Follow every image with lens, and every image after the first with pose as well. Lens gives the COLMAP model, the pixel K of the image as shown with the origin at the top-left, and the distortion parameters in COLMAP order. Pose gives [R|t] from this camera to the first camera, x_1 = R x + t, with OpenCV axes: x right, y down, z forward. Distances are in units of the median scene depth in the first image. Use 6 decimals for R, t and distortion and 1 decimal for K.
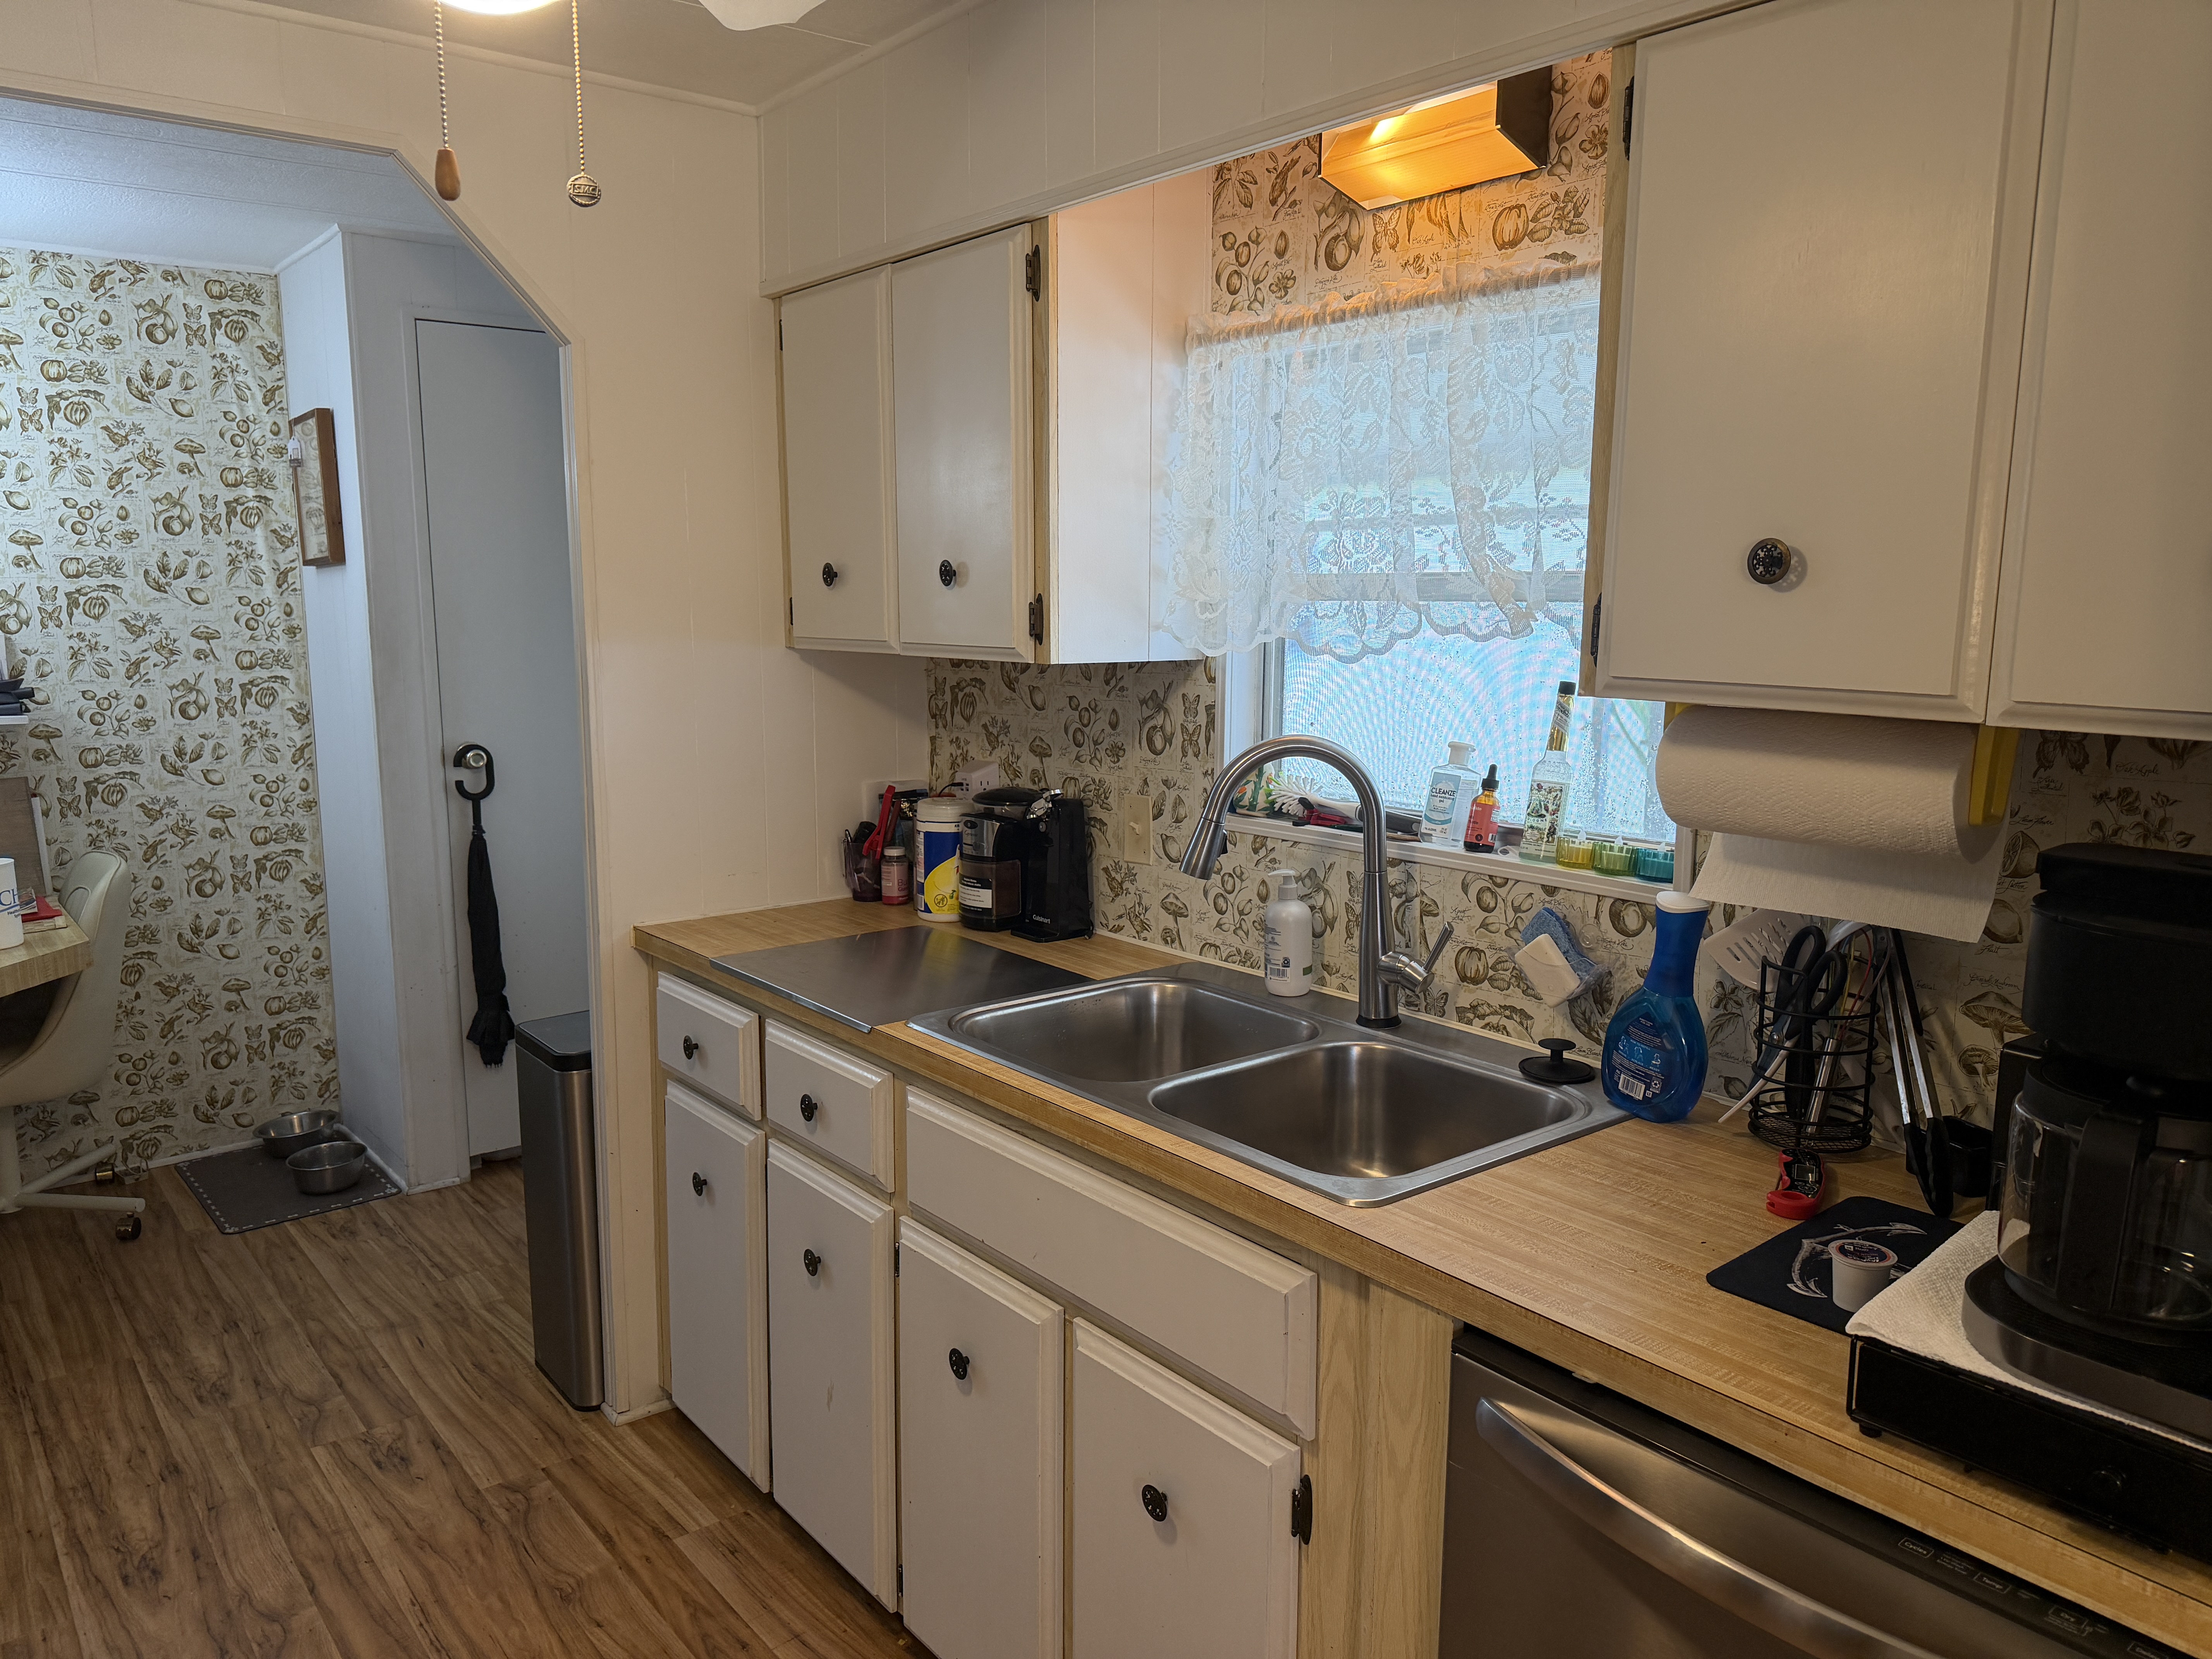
lens RADIAL K [[1562.5, 0, 1089.7], [0, 1562.5, 841.8], [0, 0, 1]] dist [0.026613, -0.035786]
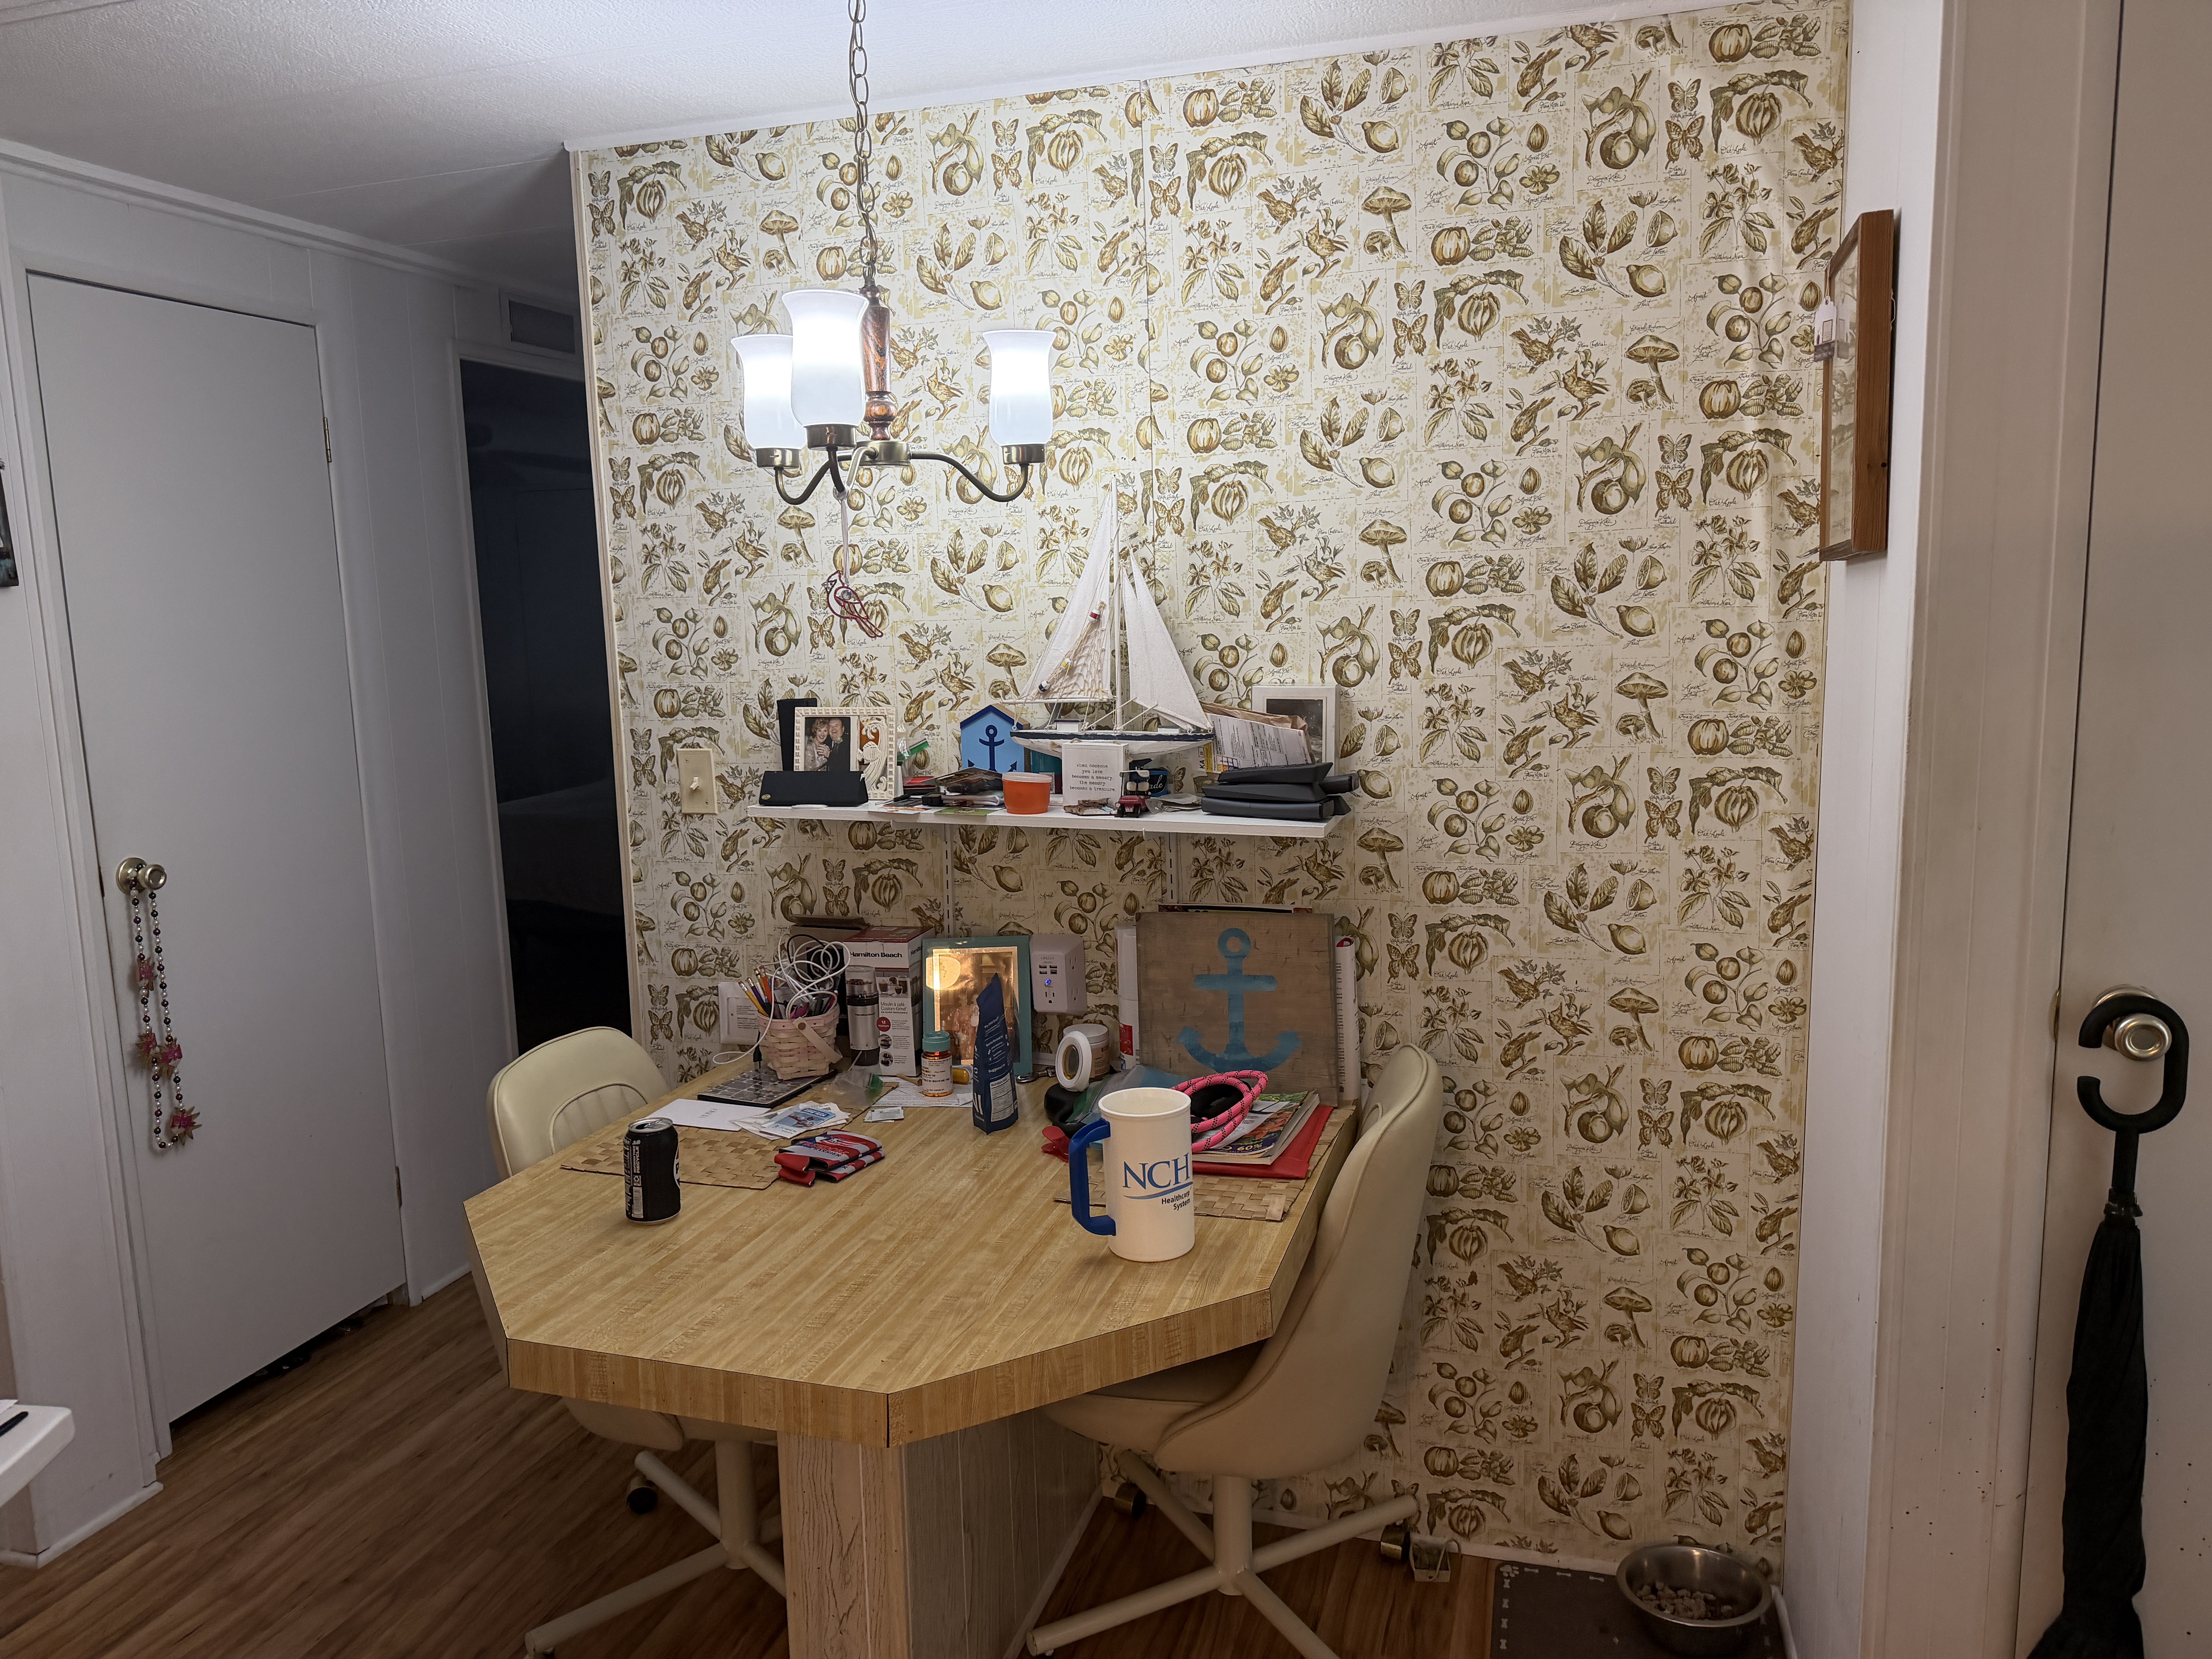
lens RADIAL K [[1562.5, 0, 1088.0], [0, 1562.5, 818.5], [0, 0, 1]] dist [0.026613, -0.035786]
pose [[0.549257, 0.103476, -0.829222, -0.206107], [-0.109381, 0.992669, 0.051421, -0.094185], [0.828464, 0.062458, 0.556548, 0.533431]]
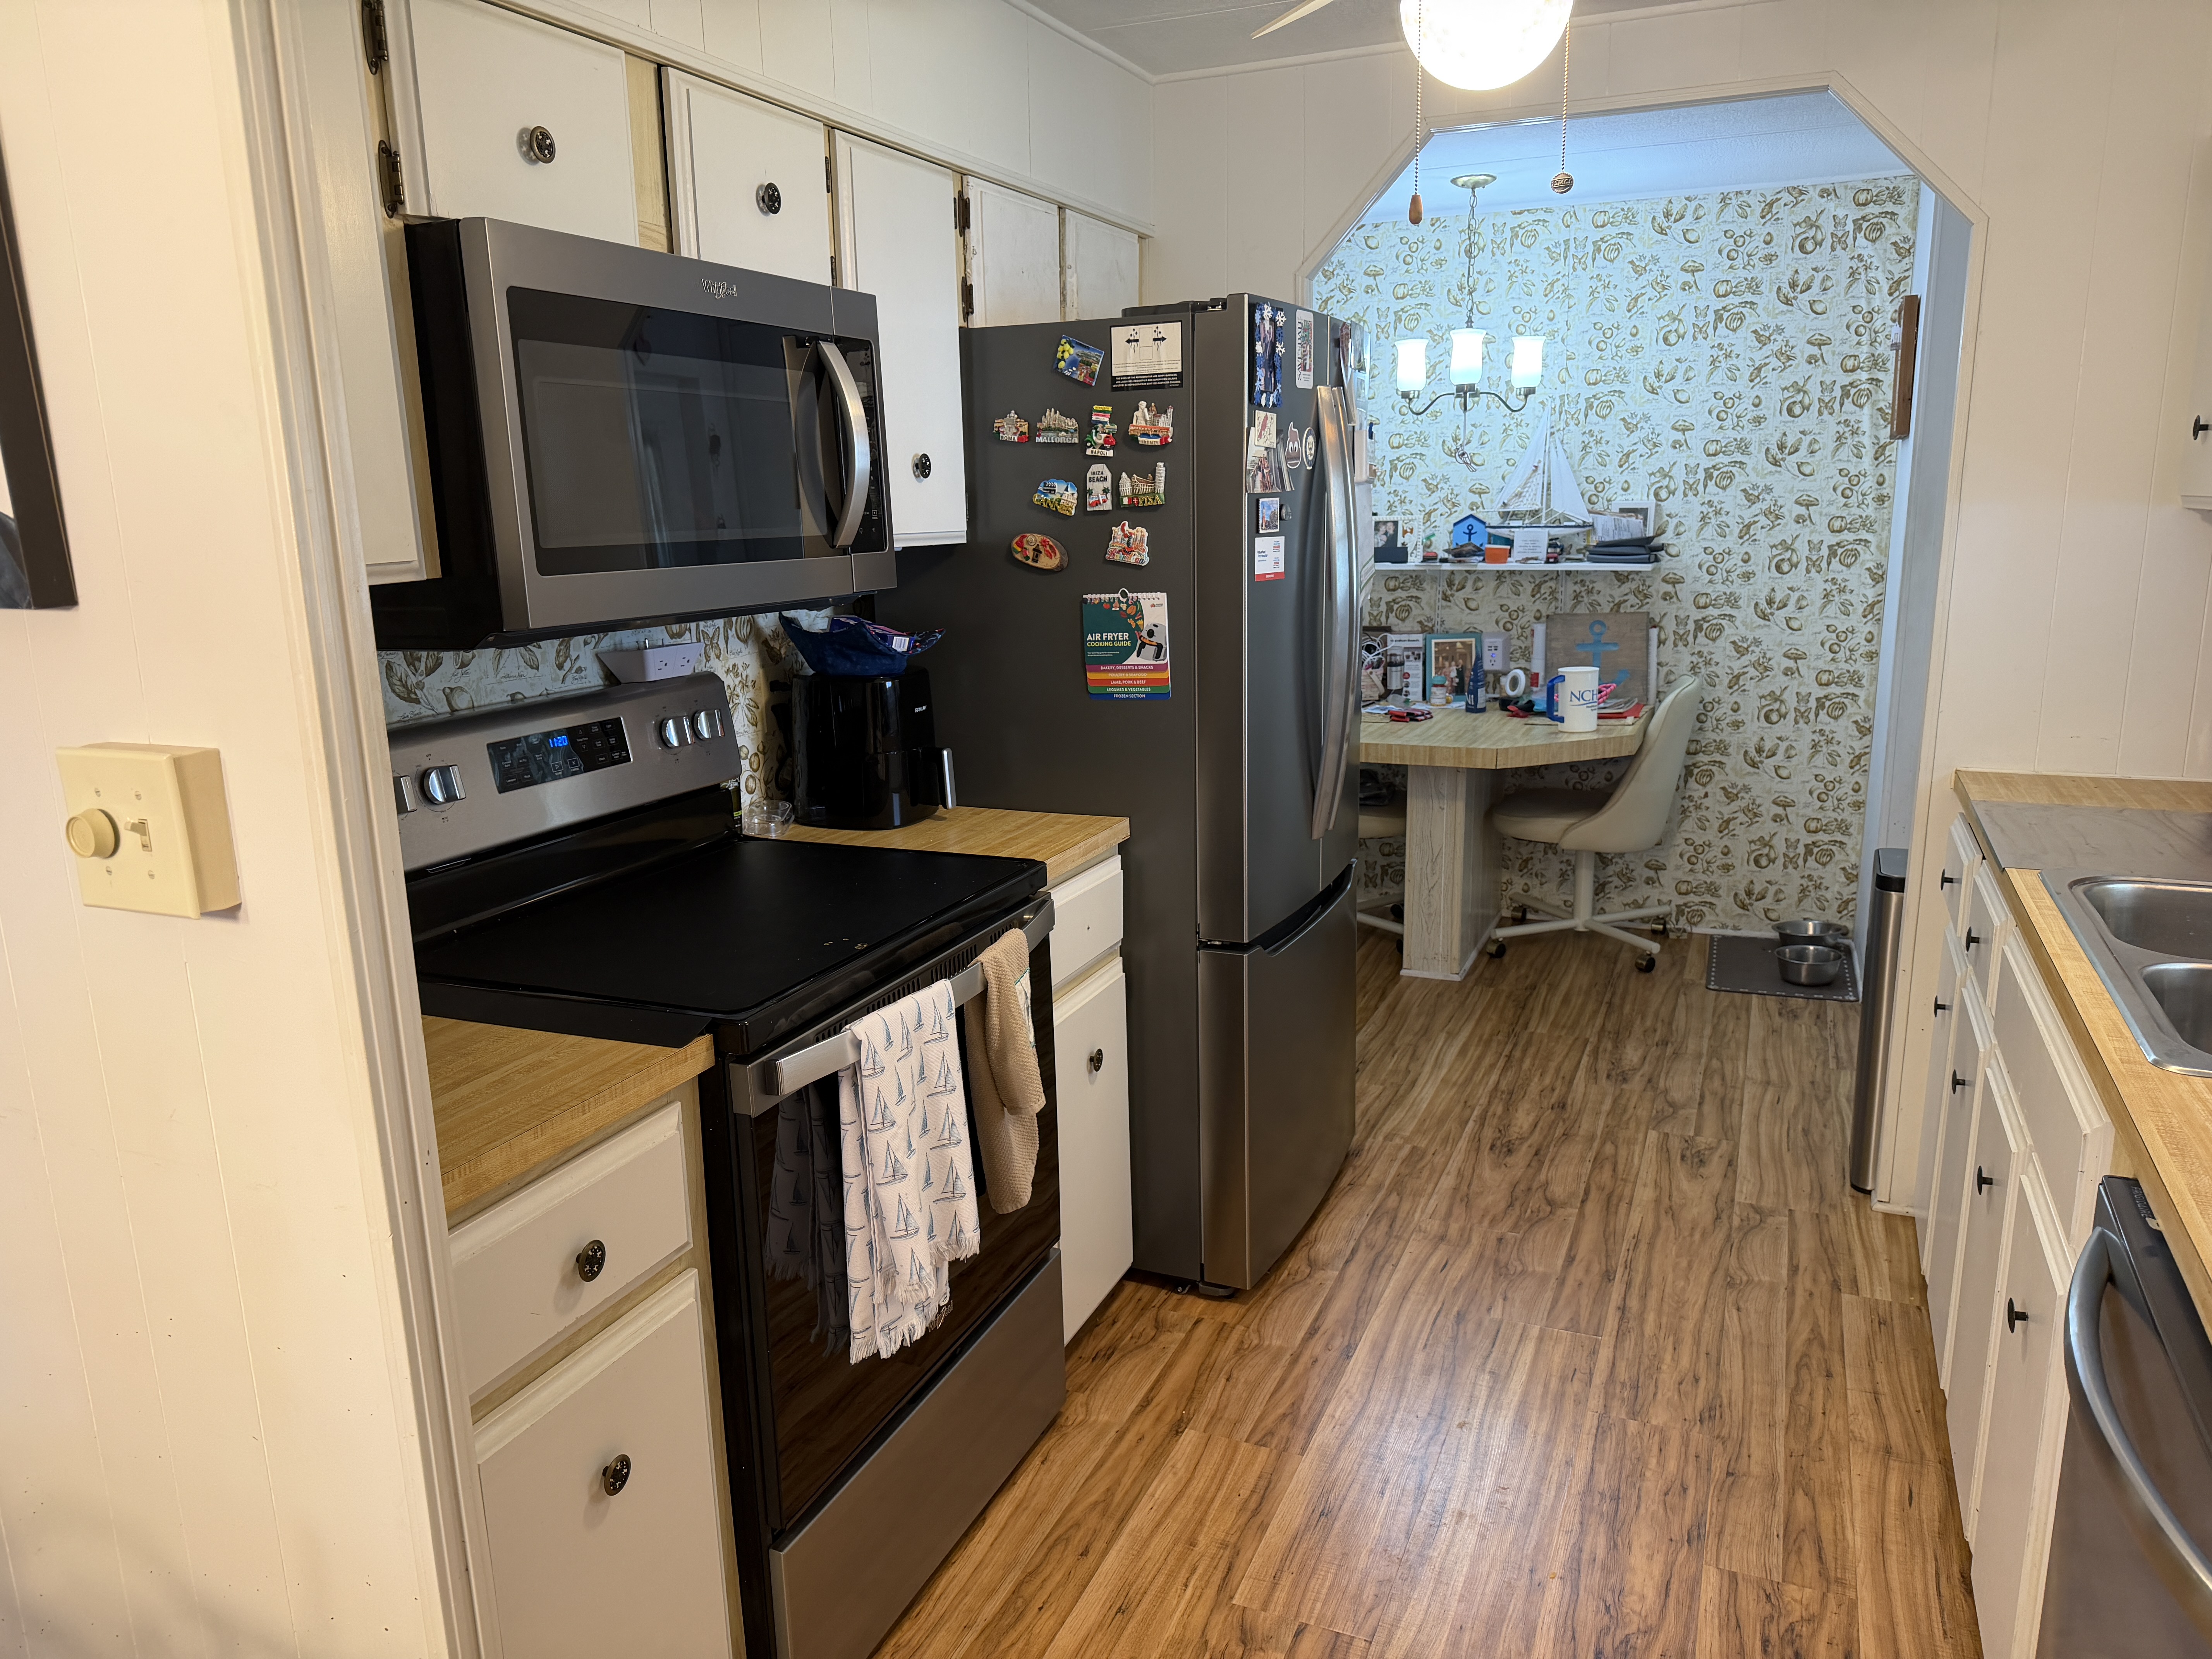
lens RADIAL K [[1562.5, 0, 1092.5], [0, 1562.5, 834.9], [0, 0, 1]] dist [0.026613, -0.035786]
pose [[0.463579, 0.180867, -0.867400, 0.259163], [-0.120271, 0.982729, 0.140636, 0.012759], [0.877855, 0.039127, 0.477325, -0.025469]]
